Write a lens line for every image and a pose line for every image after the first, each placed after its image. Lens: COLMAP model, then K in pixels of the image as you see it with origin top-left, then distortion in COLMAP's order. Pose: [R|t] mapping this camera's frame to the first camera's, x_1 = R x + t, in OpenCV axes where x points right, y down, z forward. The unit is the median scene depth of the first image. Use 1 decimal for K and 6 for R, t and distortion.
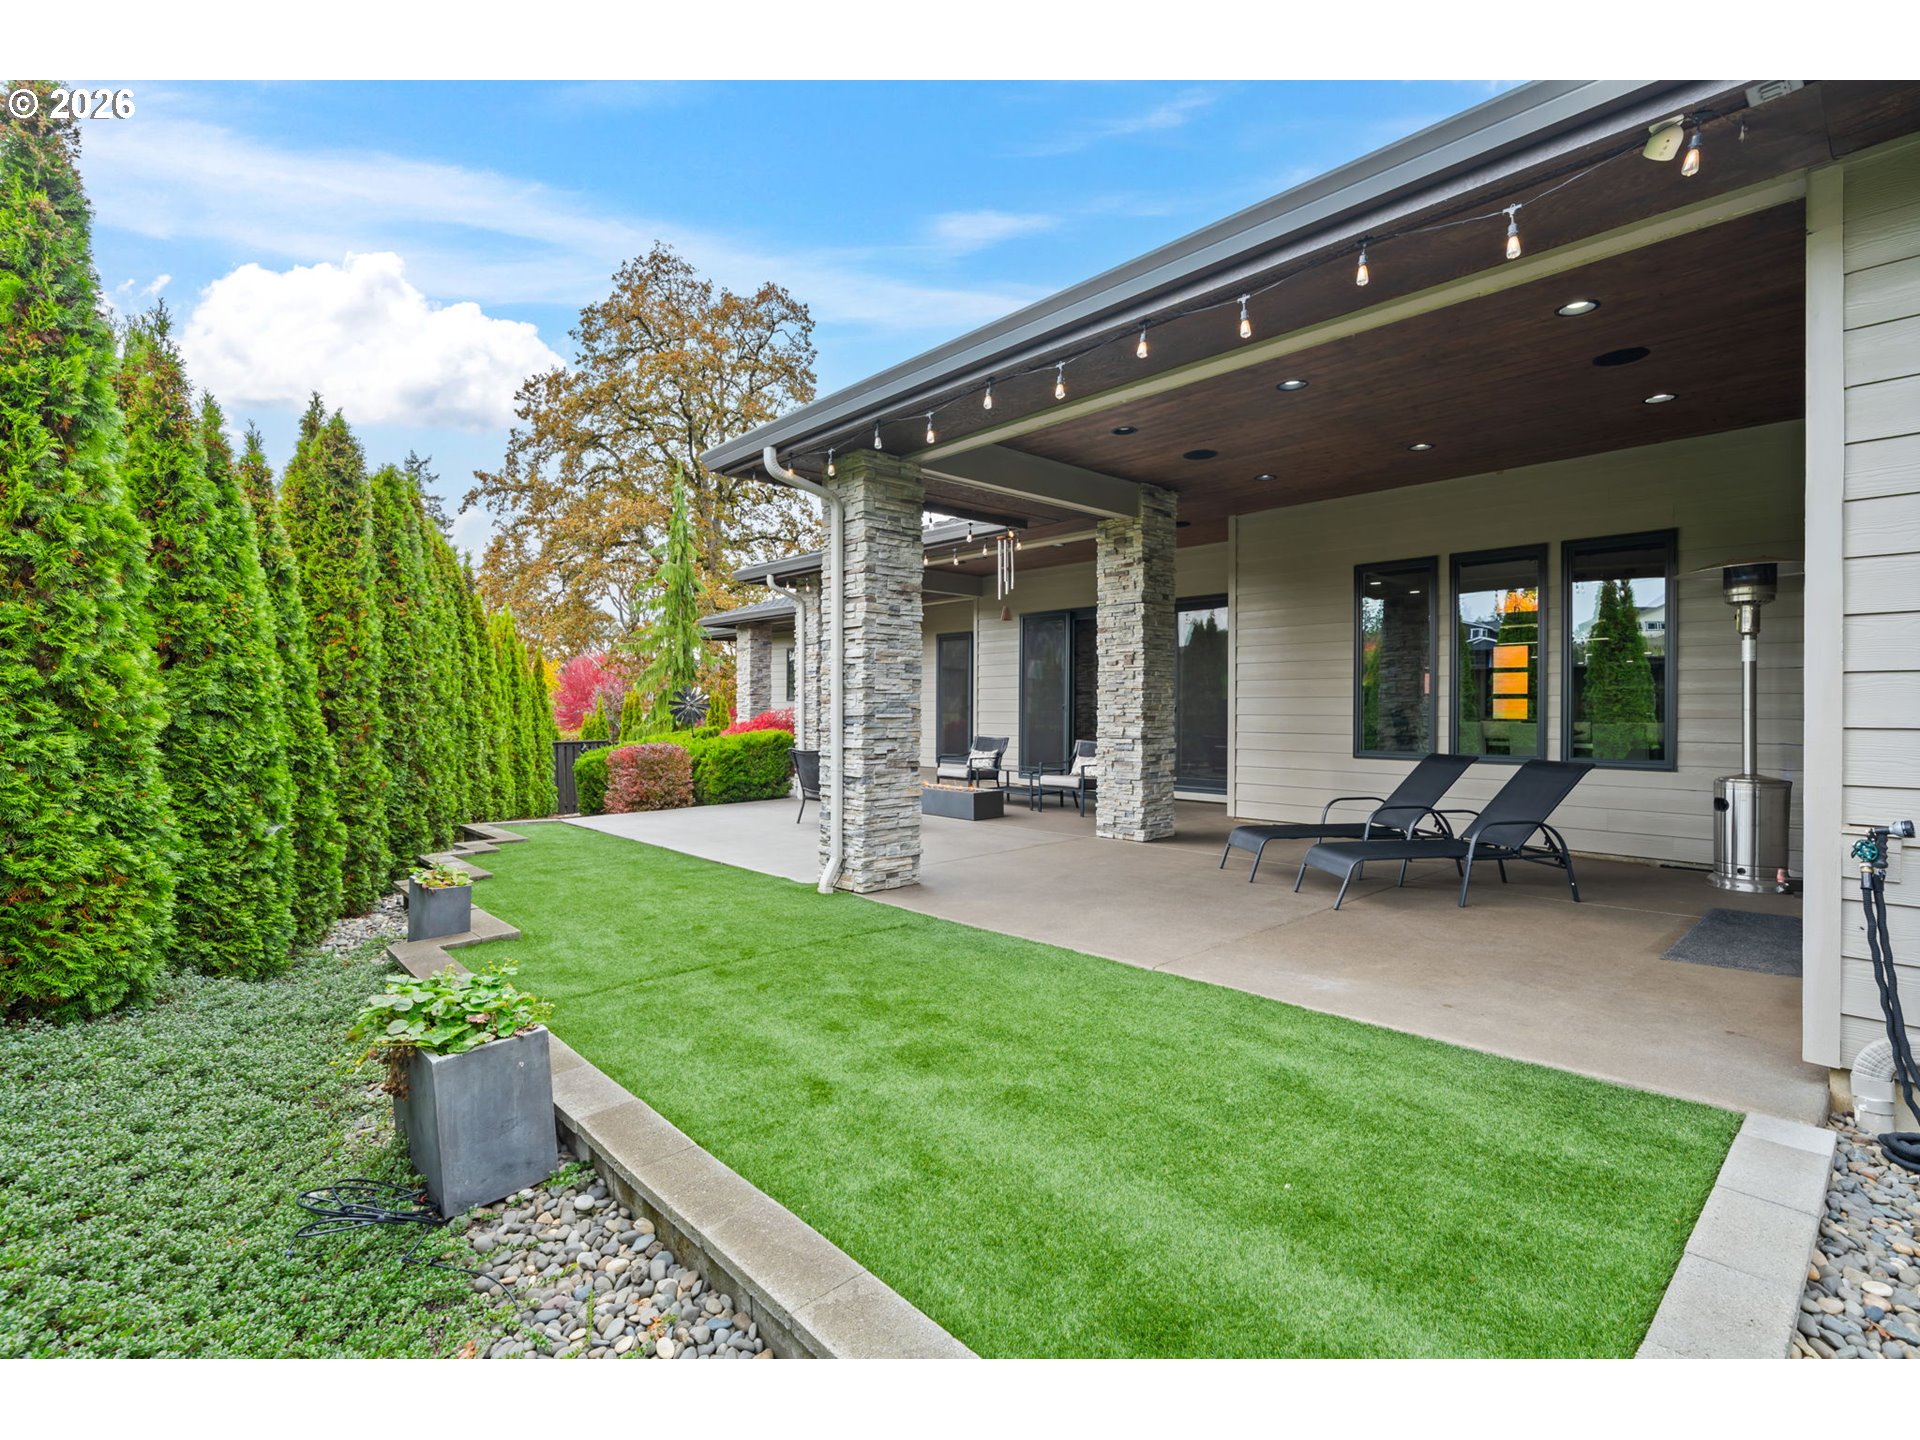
lens RADIAL K [[896.0, 0, 960.0], [0, 896.0, 720.0], [0, 0, 1]] dist [-0.000077, 0.000396]
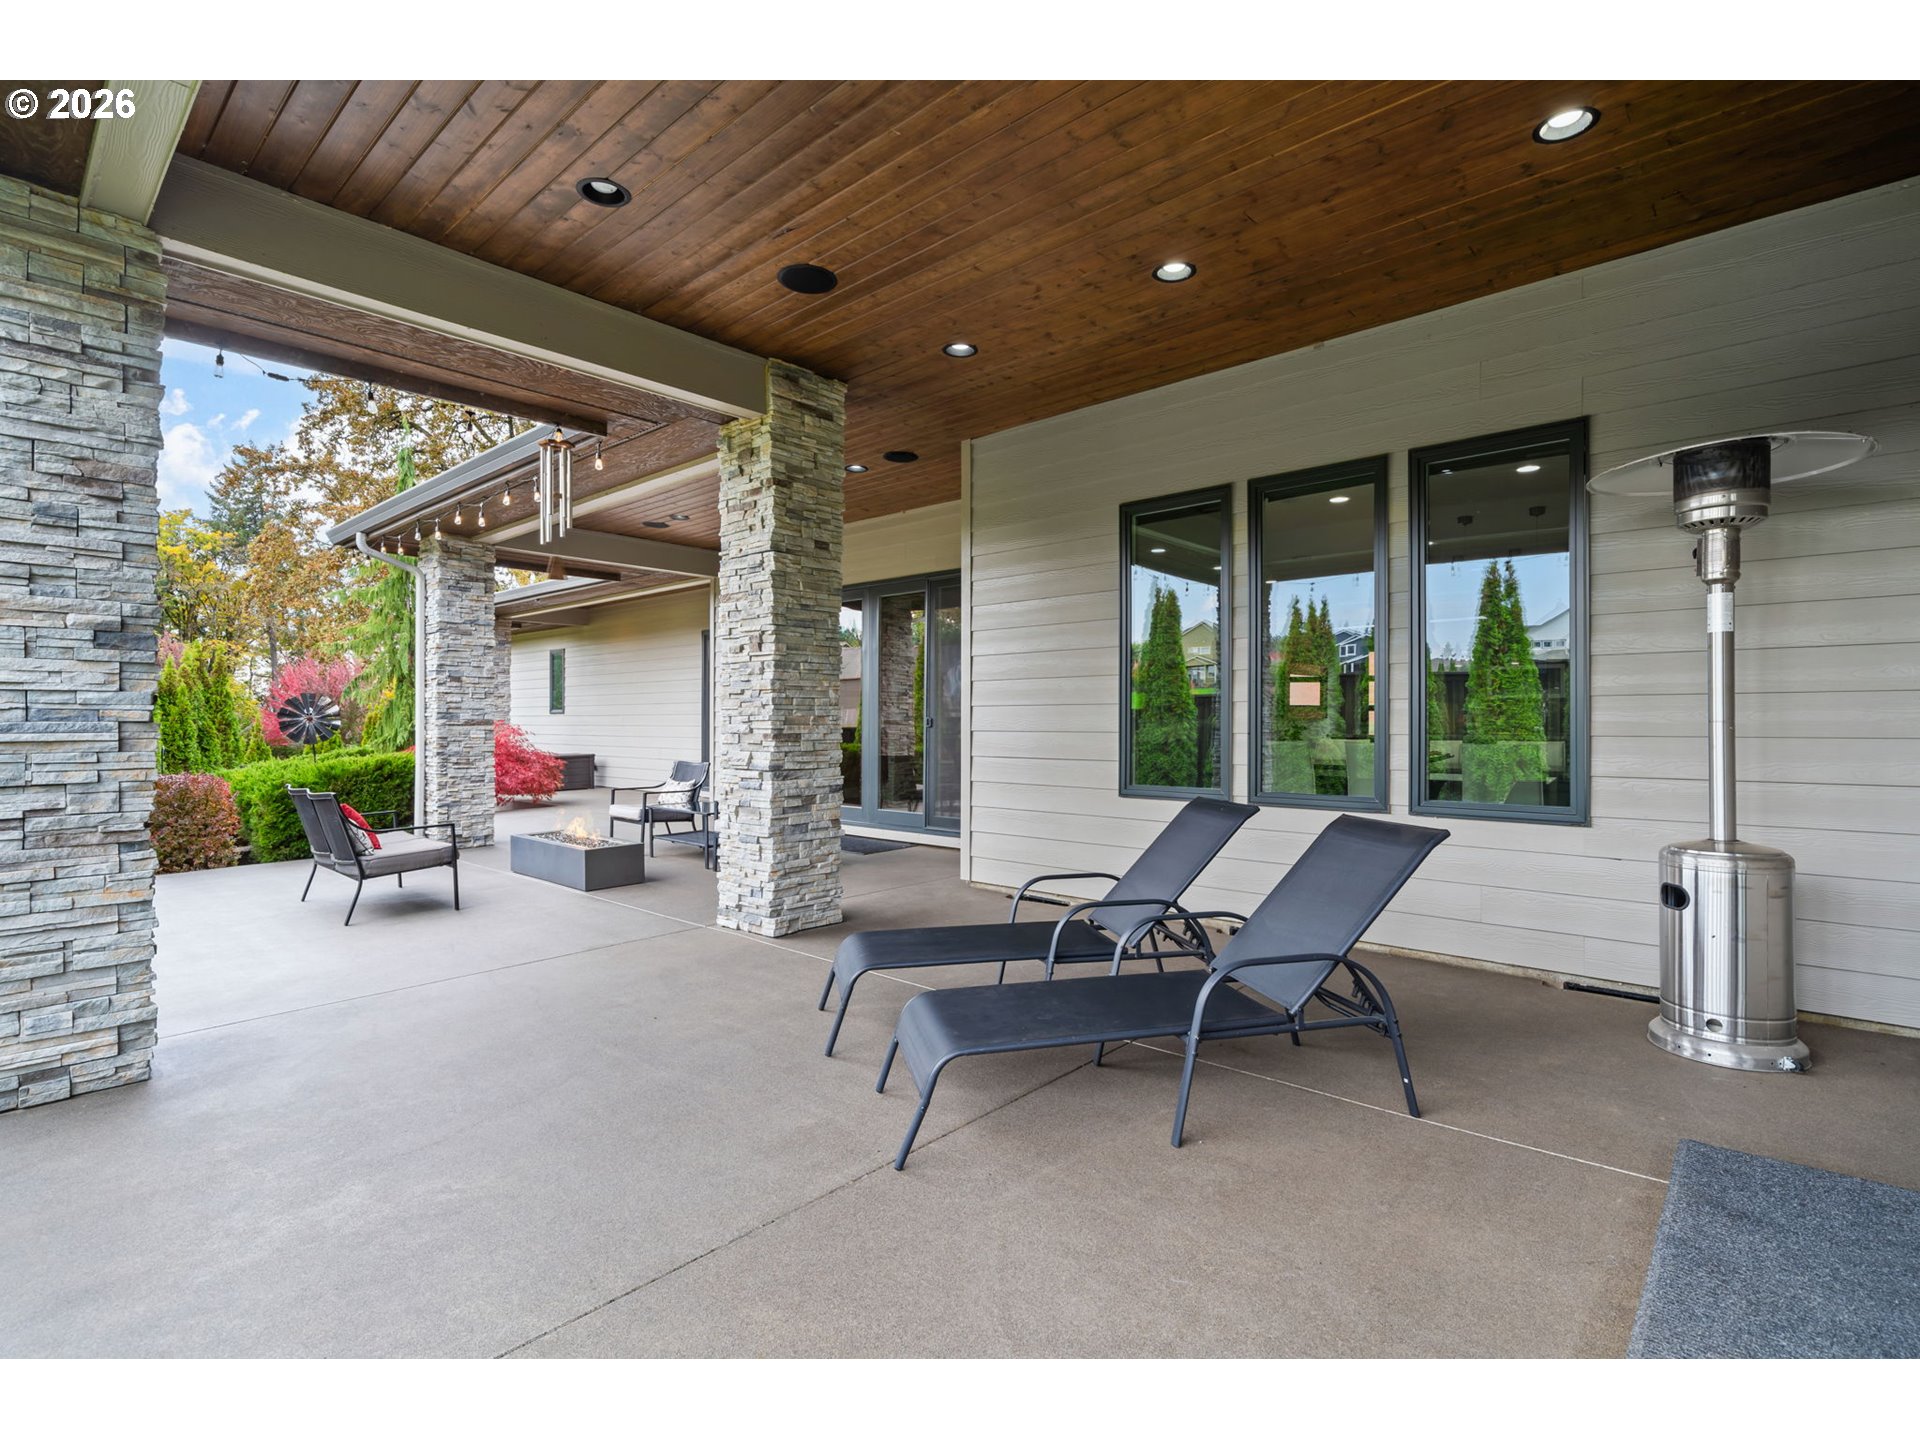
lens RADIAL K [[896.9, 0, 960.1], [0, 896.9, 731.6], [0, 0, 1]] dist [0.000848, -0.000278]
pose [[0.996230, -0.002568, 0.086712, 0.278043], [0.002894, 0.999989, -0.003626, -0.003469], [-0.086701, 0.003864, 0.996227, 0.370319]]
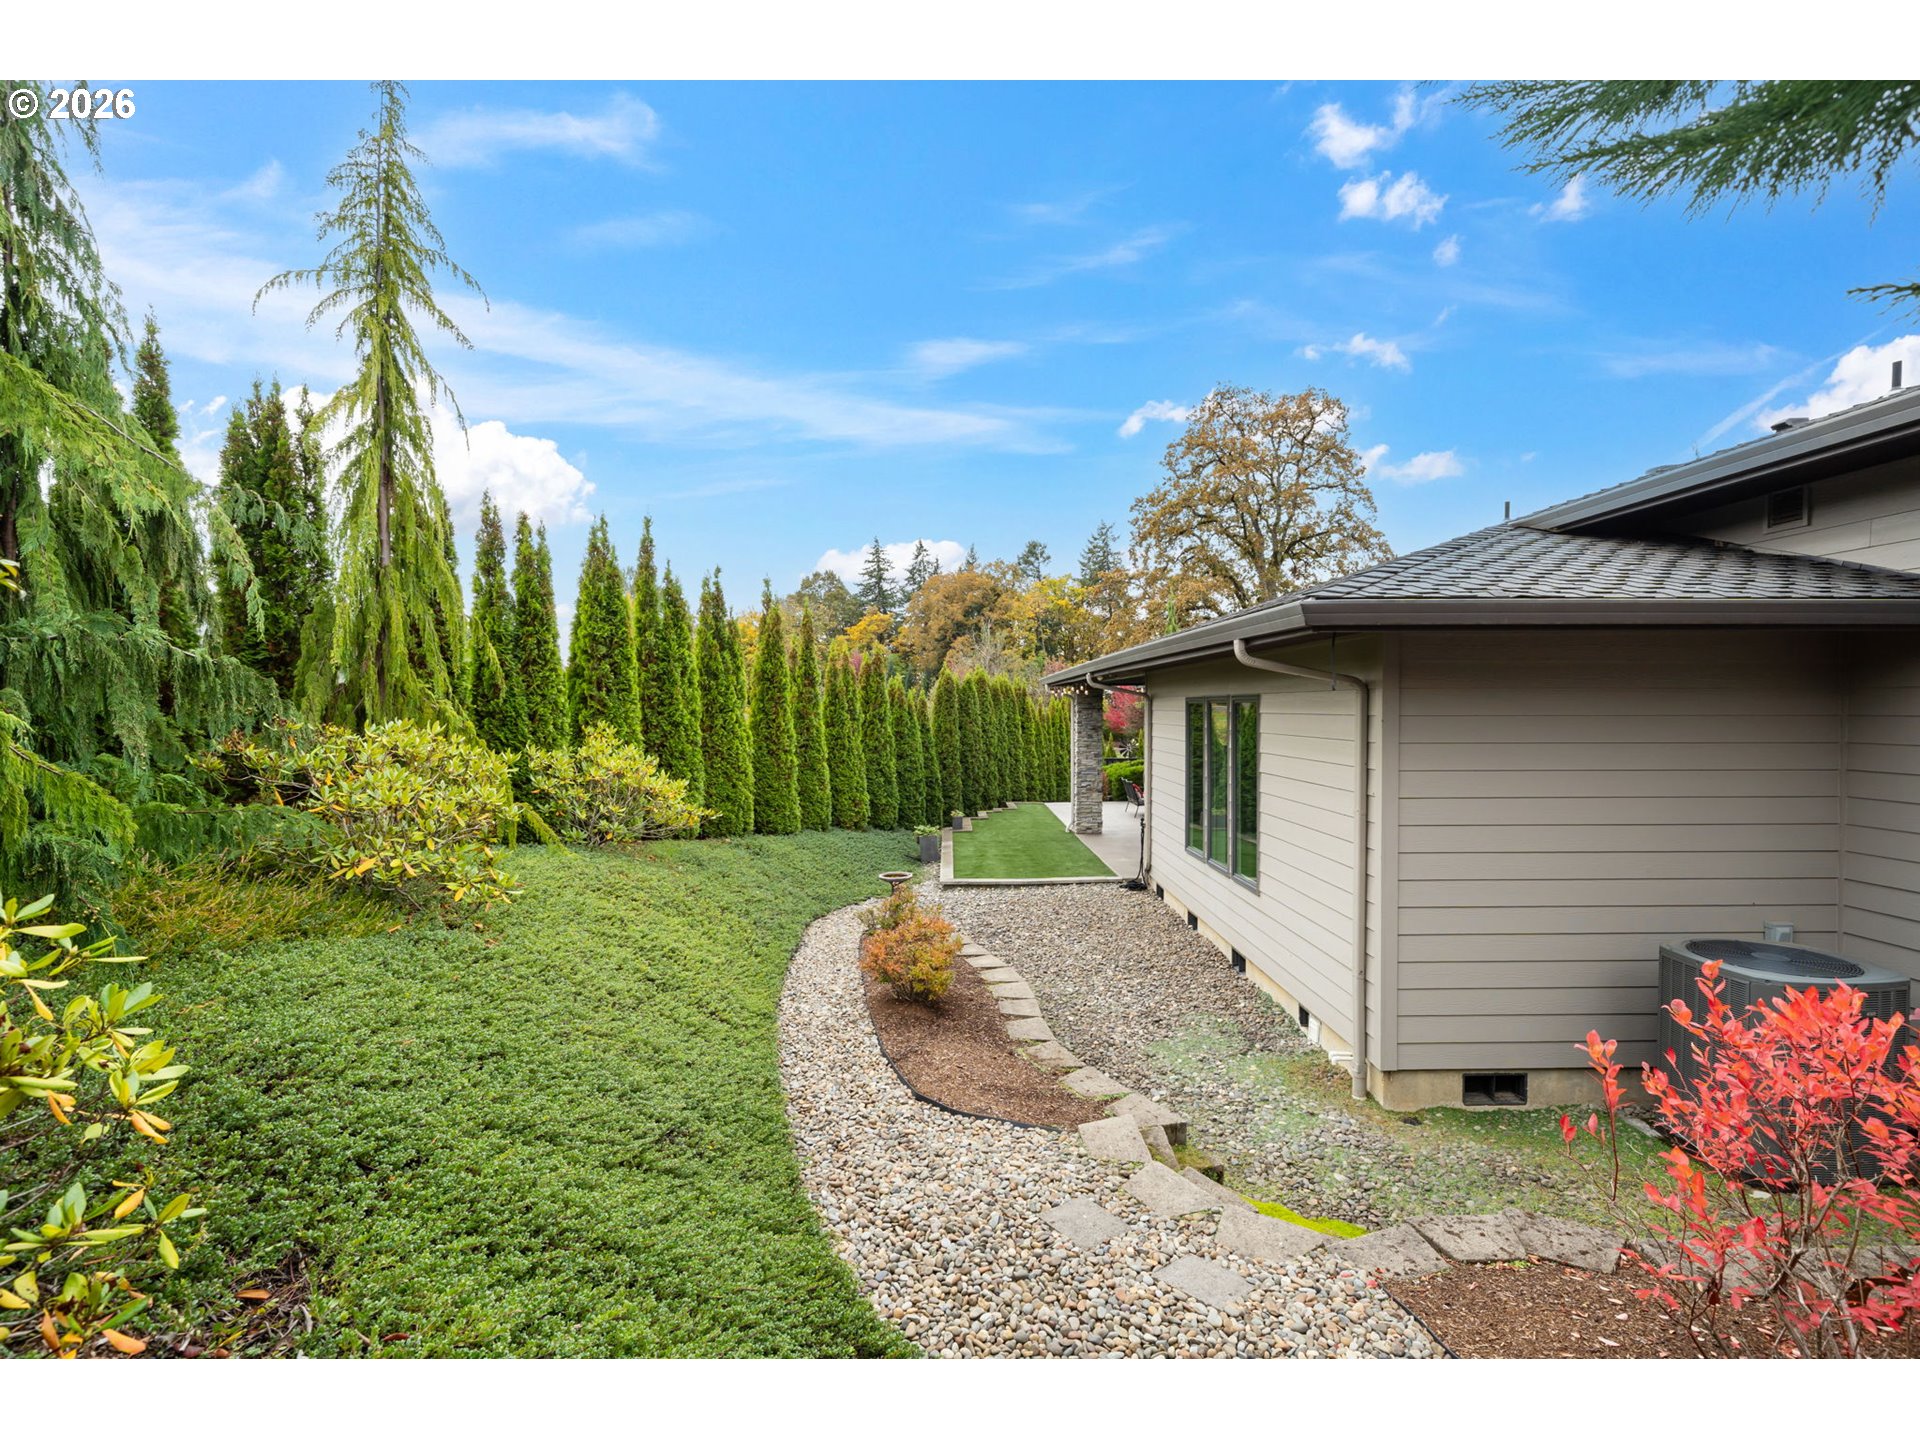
lens RADIAL K [[896.0, 0, 960.0], [0, 896.0, 720.0], [0, 0, 1]] dist [-0.000077, 0.000396]
pose [[0.740952, 0.005764, -0.671533, 1.167316], [-0.004180, 0.999983, 0.003971, -0.138731], [0.671544, -0.000136, 0.740964, -1.055172]]
